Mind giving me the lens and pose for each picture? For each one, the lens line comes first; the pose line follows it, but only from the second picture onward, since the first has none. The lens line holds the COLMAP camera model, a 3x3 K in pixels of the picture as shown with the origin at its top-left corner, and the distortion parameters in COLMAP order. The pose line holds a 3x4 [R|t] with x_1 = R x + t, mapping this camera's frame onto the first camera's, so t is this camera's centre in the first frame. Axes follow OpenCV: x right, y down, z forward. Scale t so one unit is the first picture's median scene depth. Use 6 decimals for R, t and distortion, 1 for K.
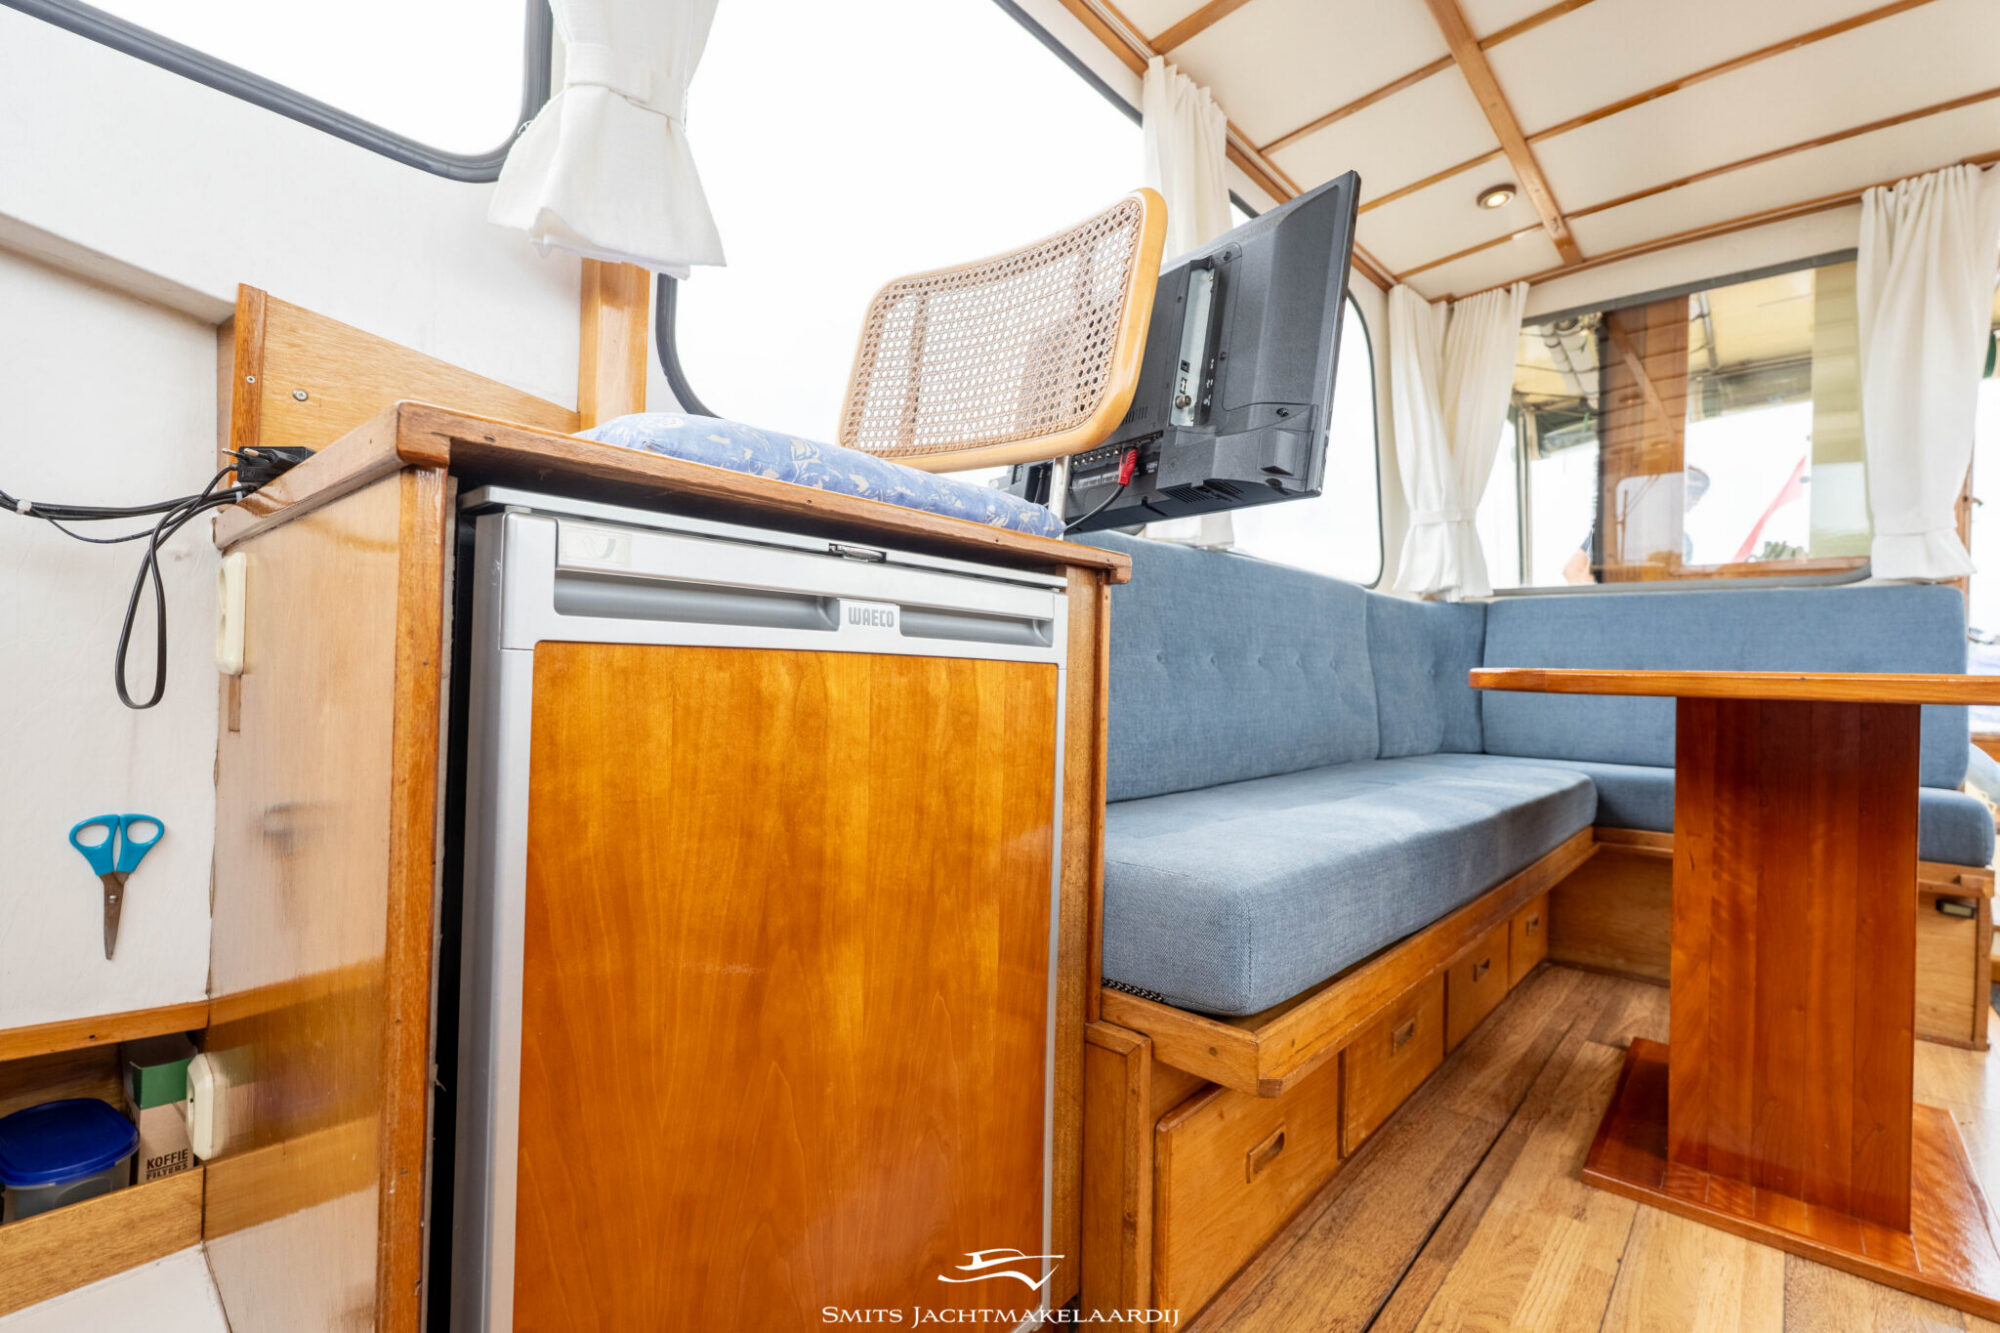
lens RADIAL K [[877.6, 0, 1000.5], [0, 877.6, 668.3], [0, 0, 1]] dist [-0.006198, 0.000964]
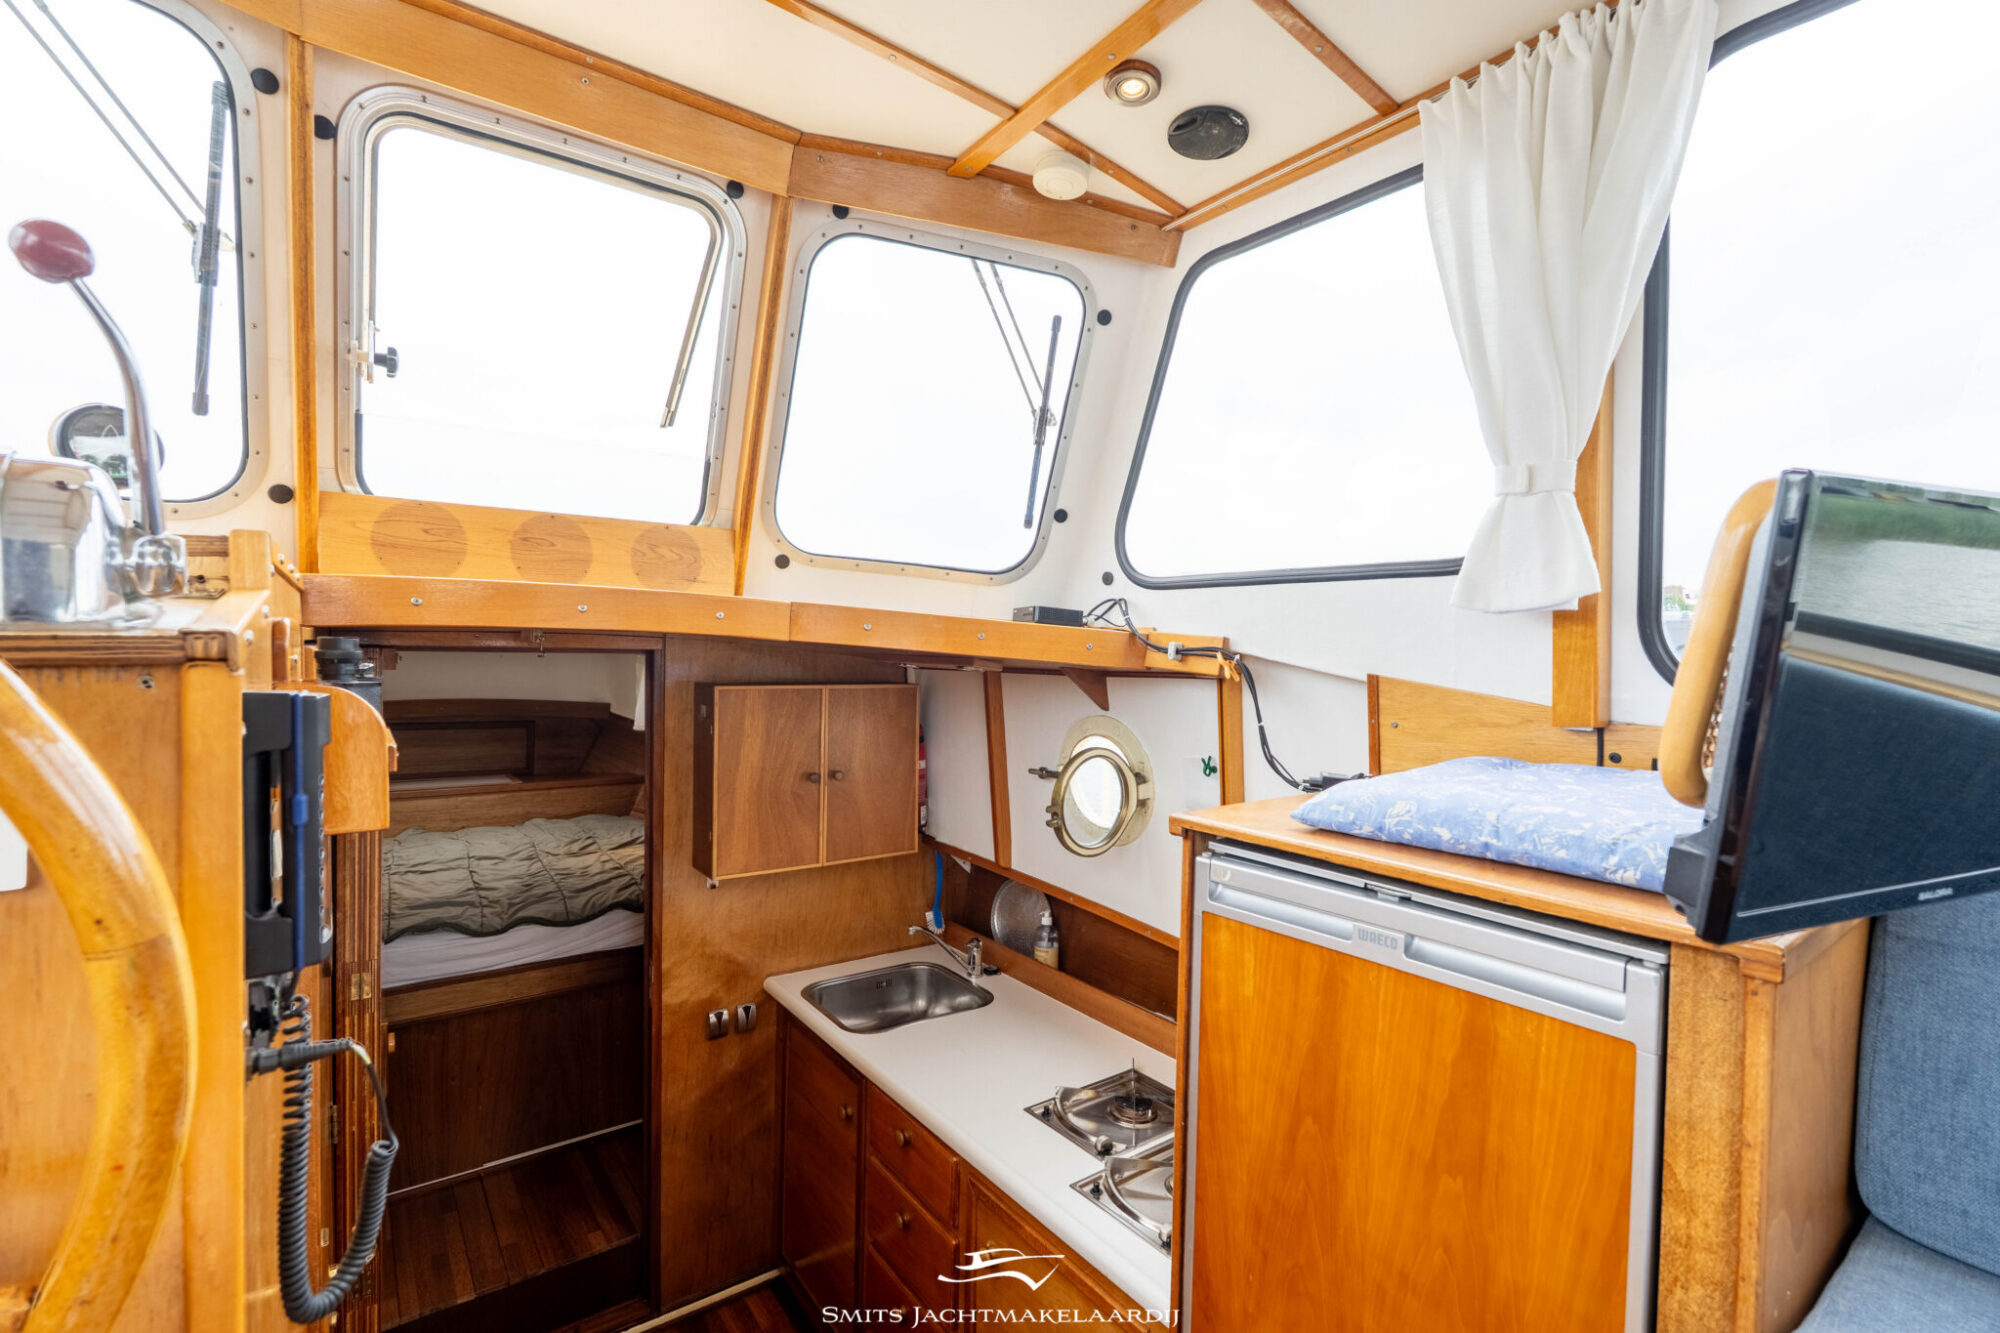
lens RADIAL K [[877.6, 0, 998.6], [0, 877.6, 670.5], [0, 0, 1]] dist [-0.006198, 0.000964]
pose [[-0.191295, -0.006841, -0.981509, 0.744531], [-0.024411, 0.999700, -0.002210, -0.257026], [0.981229, 0.023537, -0.191405, 0.344876]]
